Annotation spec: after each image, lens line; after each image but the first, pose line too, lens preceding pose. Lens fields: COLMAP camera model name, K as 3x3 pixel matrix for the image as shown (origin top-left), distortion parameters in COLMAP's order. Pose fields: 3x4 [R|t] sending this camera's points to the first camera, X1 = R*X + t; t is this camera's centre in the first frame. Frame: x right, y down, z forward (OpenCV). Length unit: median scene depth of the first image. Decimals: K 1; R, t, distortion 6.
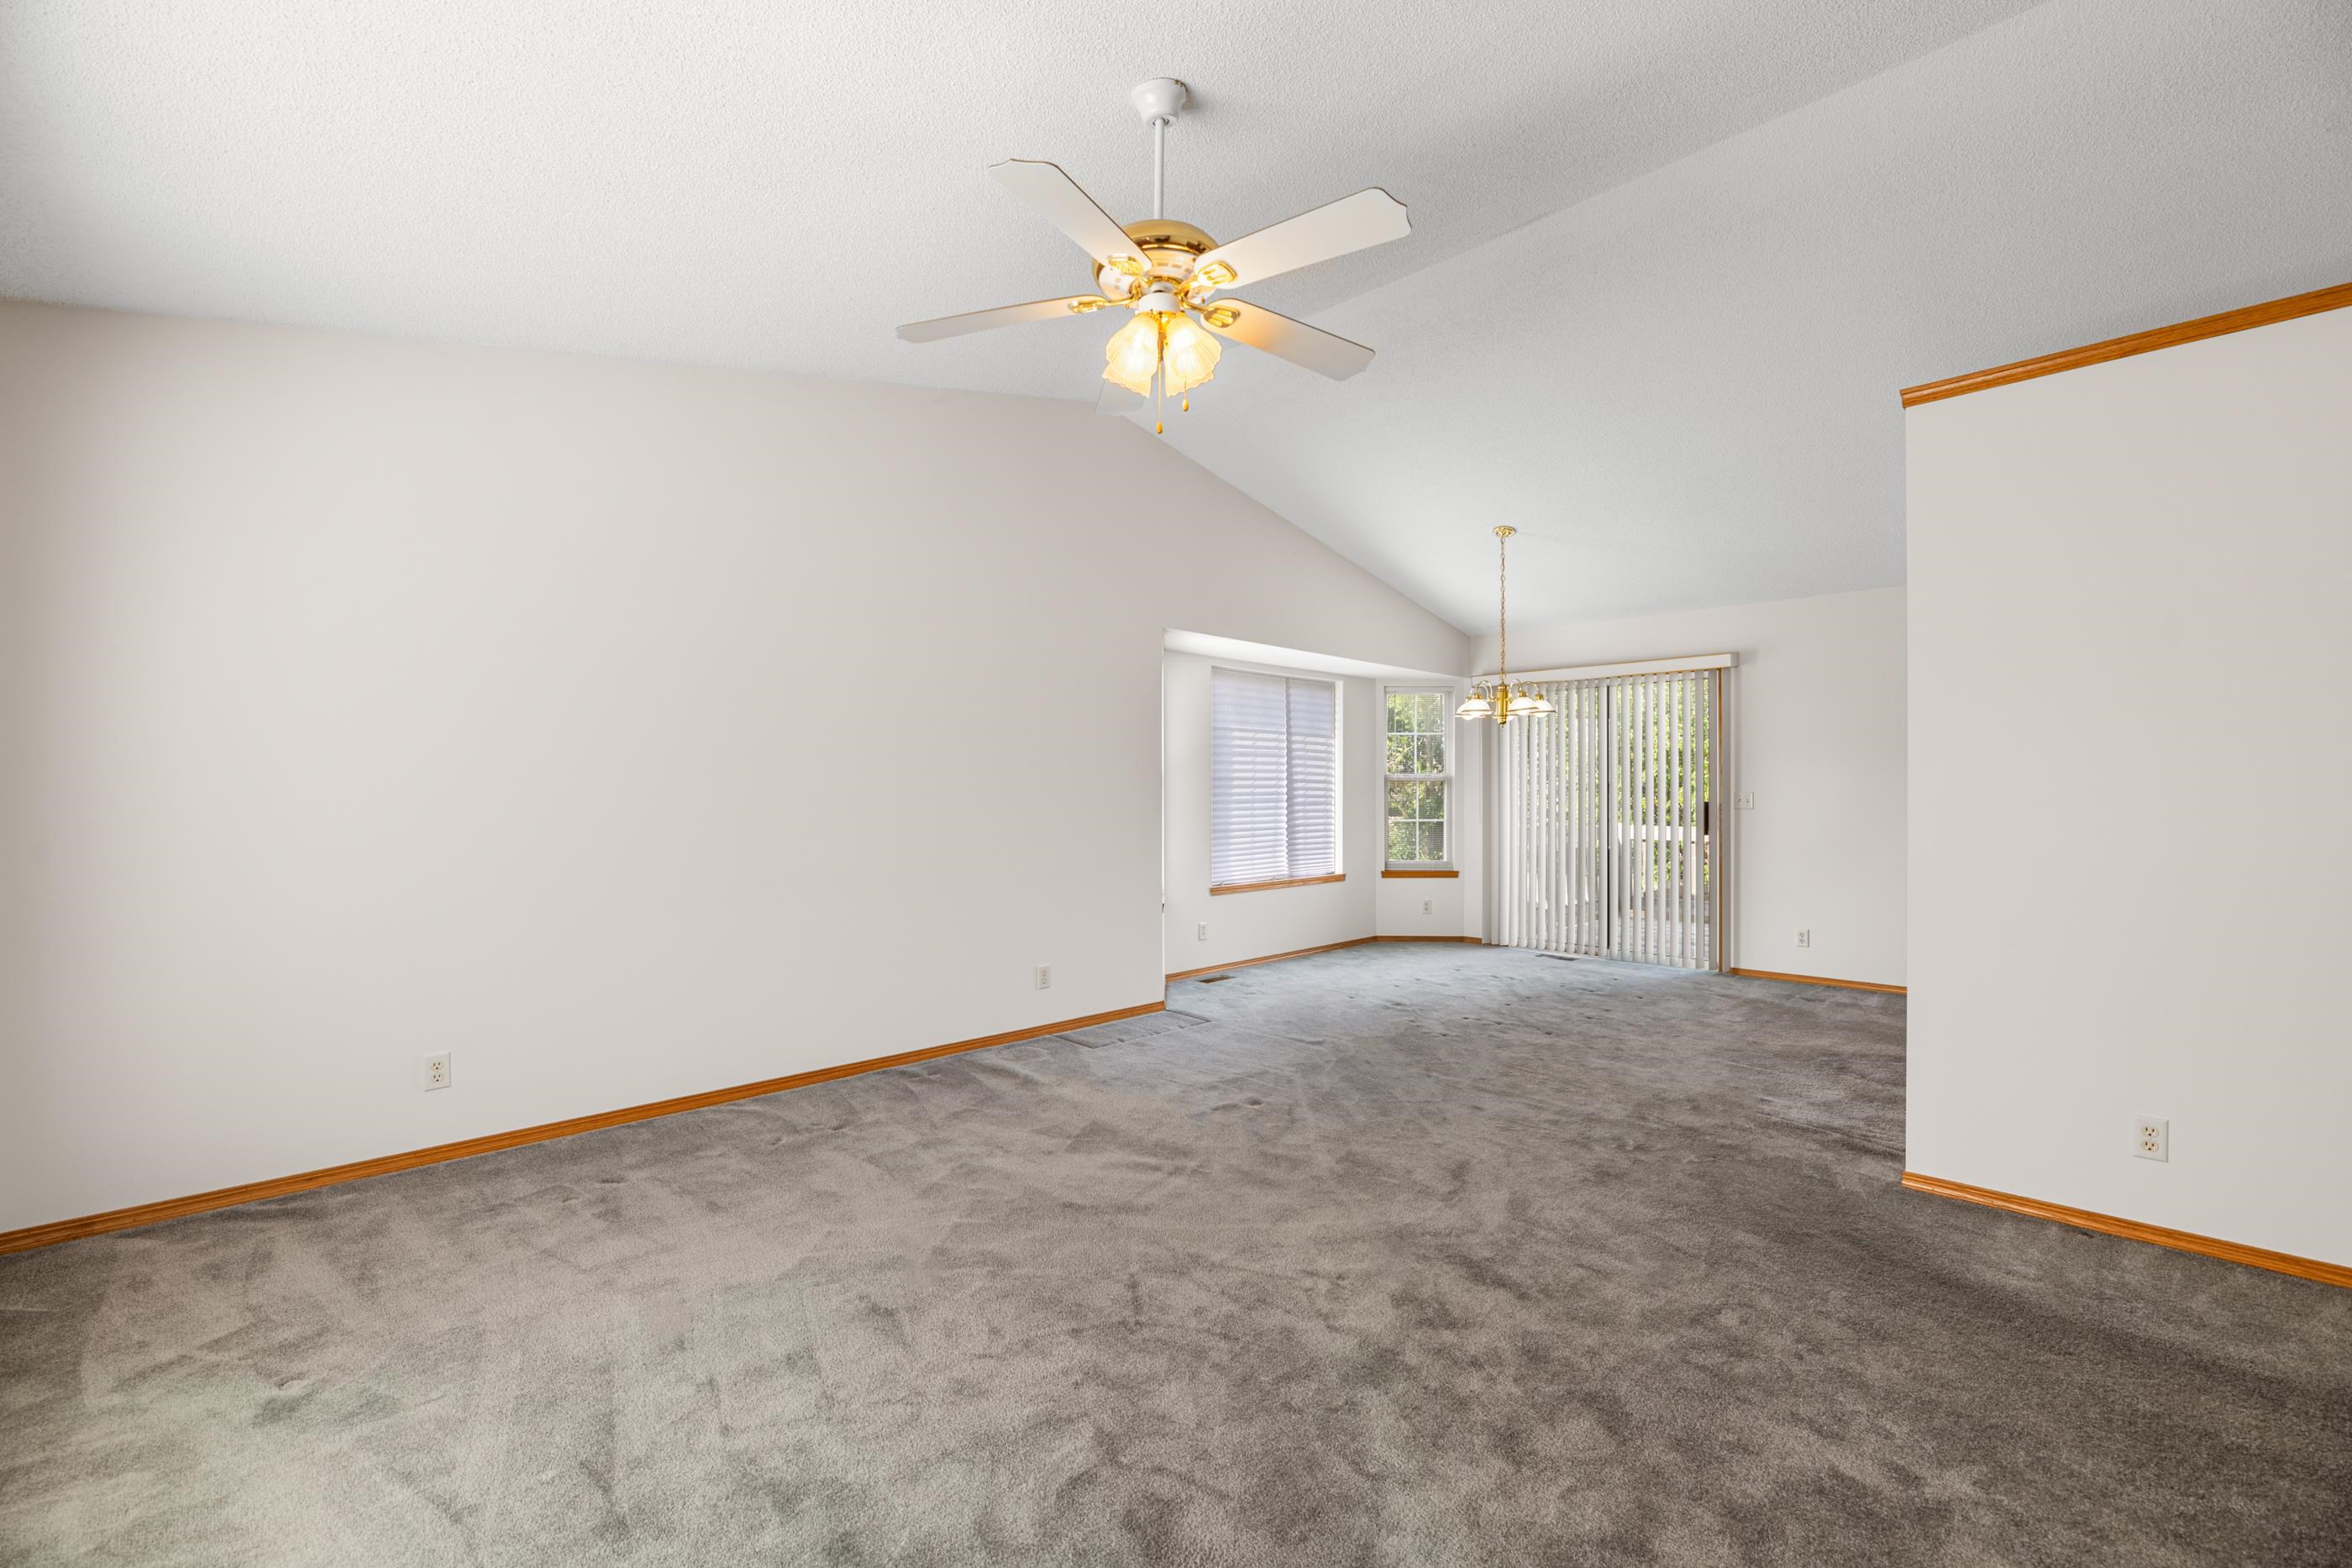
lens RADIAL K [[1022.0, 0, 1163.8], [0, 1022.0, 795.9], [0, 0, 1]] dist [-0.000712, -0.000558]
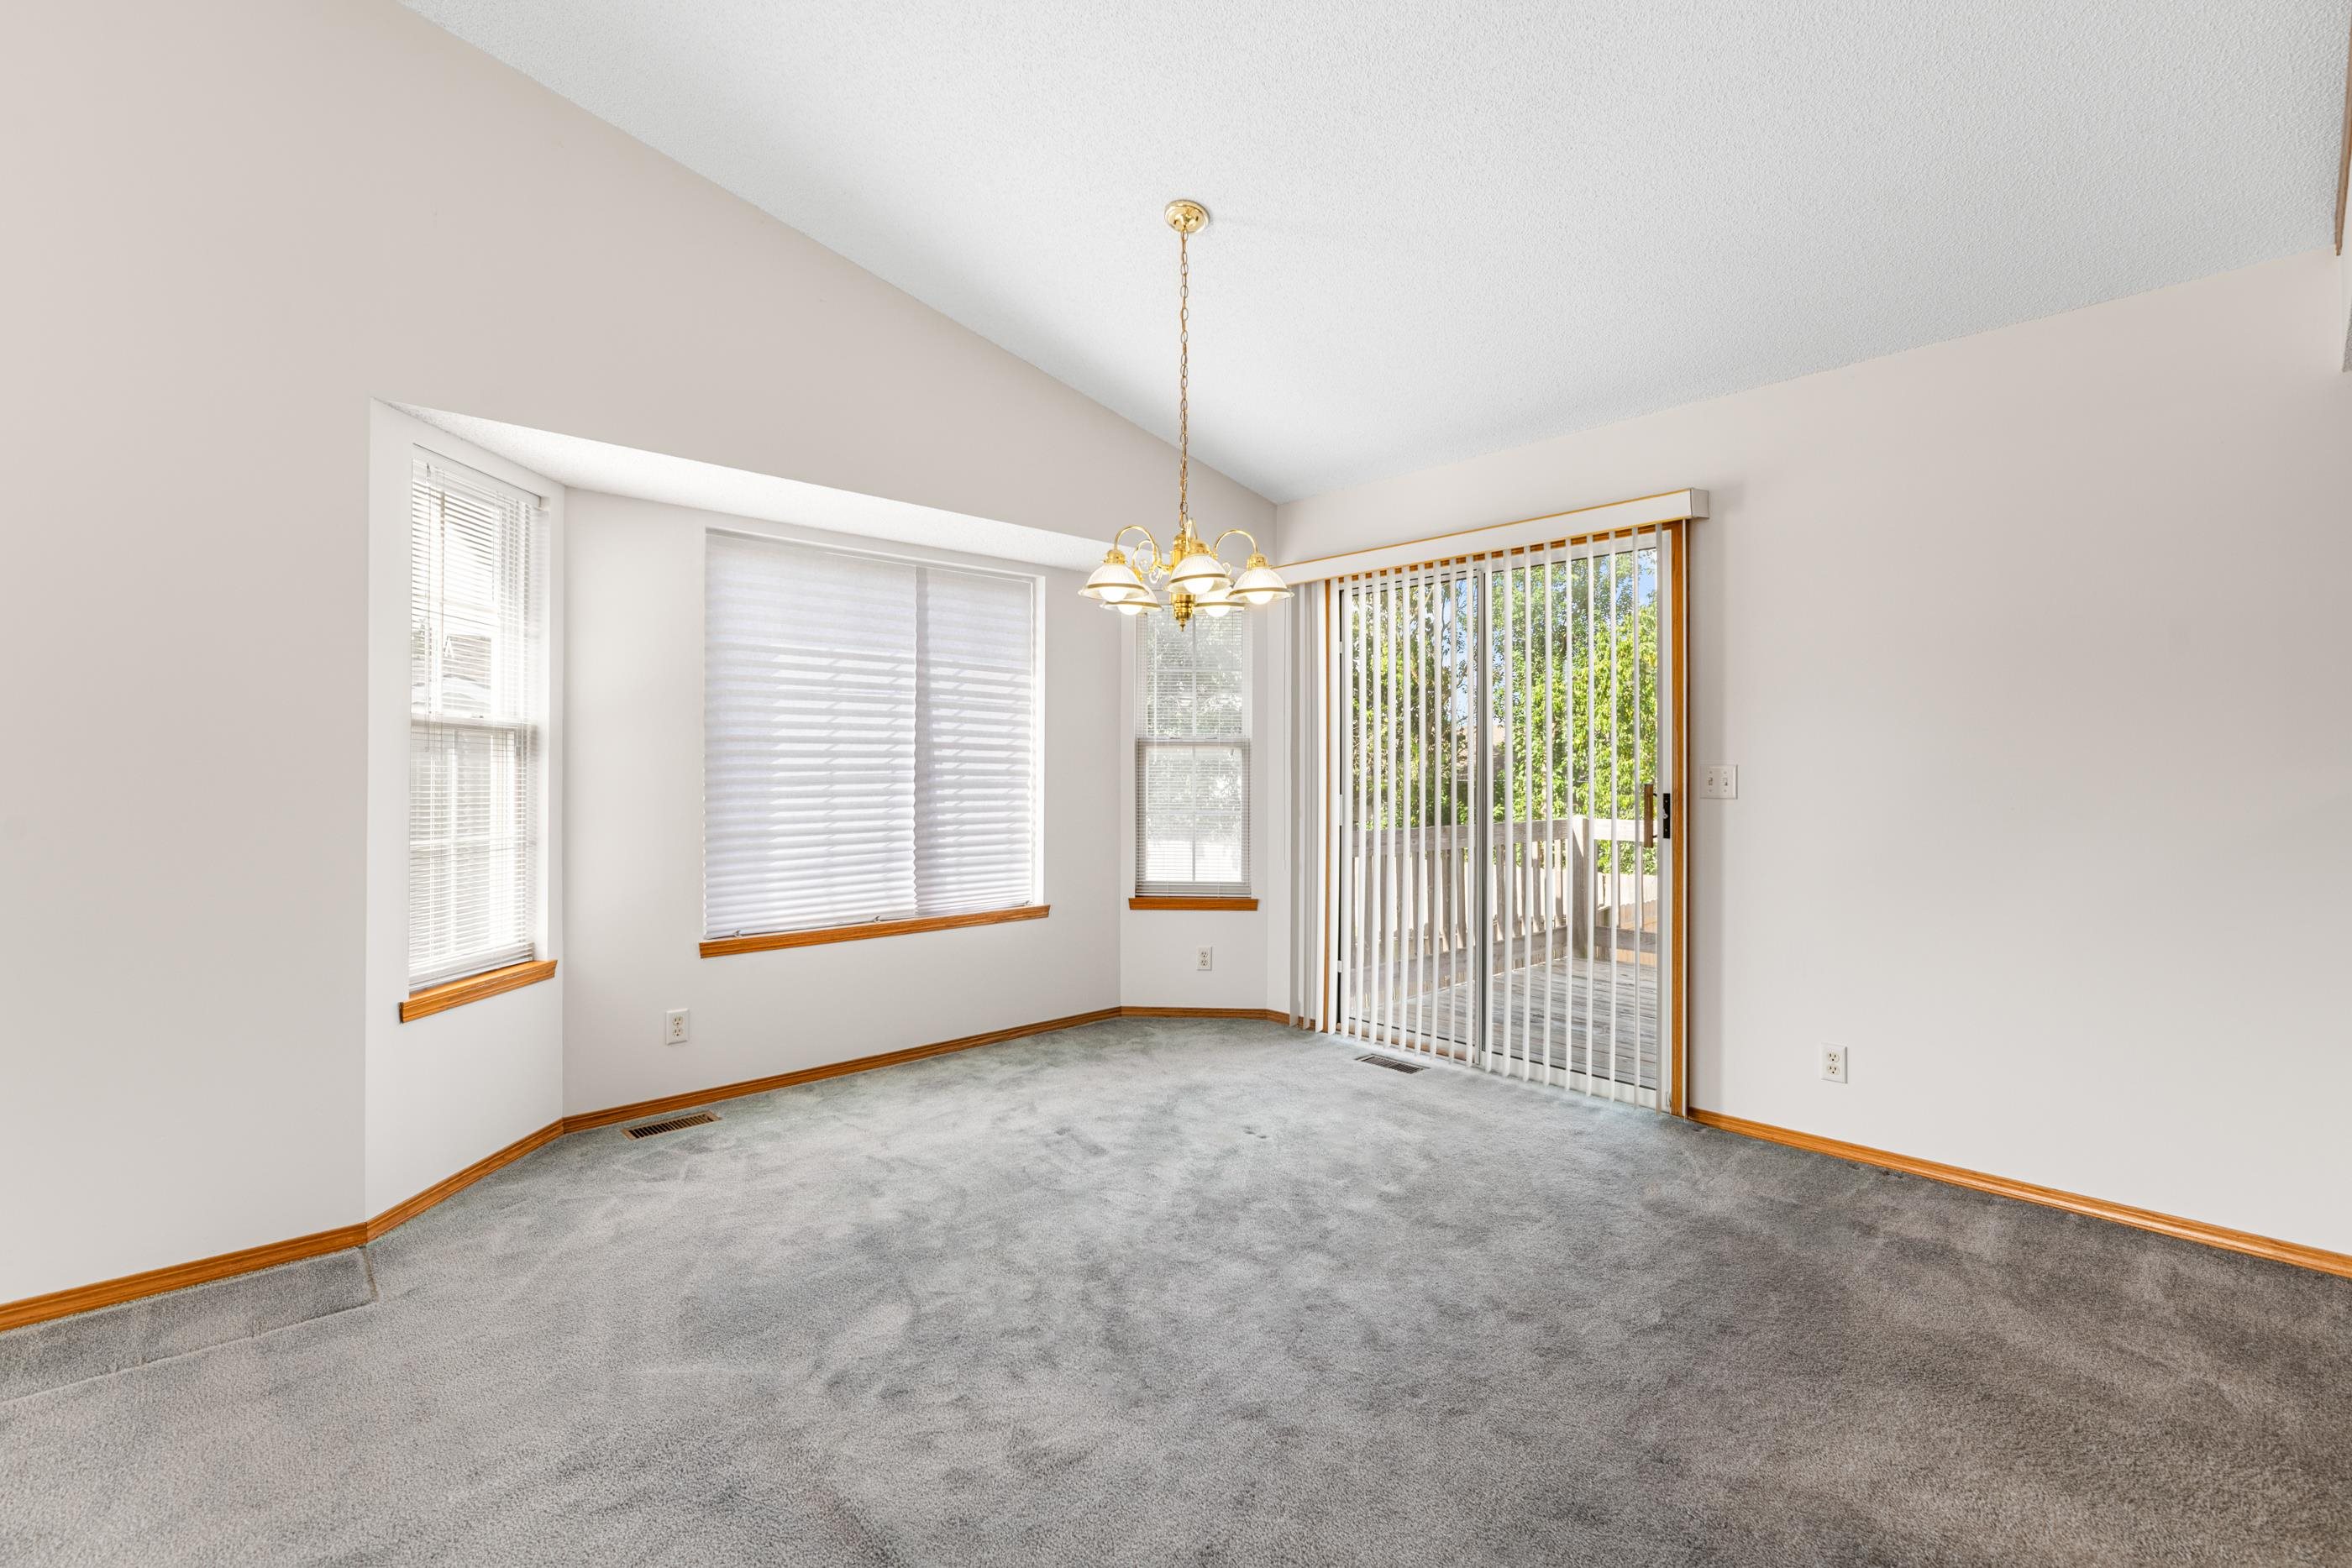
lens RADIAL K [[1022.0, 0, 1187.9], [0, 1022.0, 771.9], [0, 0, 1]] dist [-0.000712, -0.000558]
pose [[0.999179, 0.005000, -0.040204, 0.293917], [-0.005026, 0.999987, -0.000553, -0.000381], [0.040200, 0.000754, 0.999191, 0.436413]]
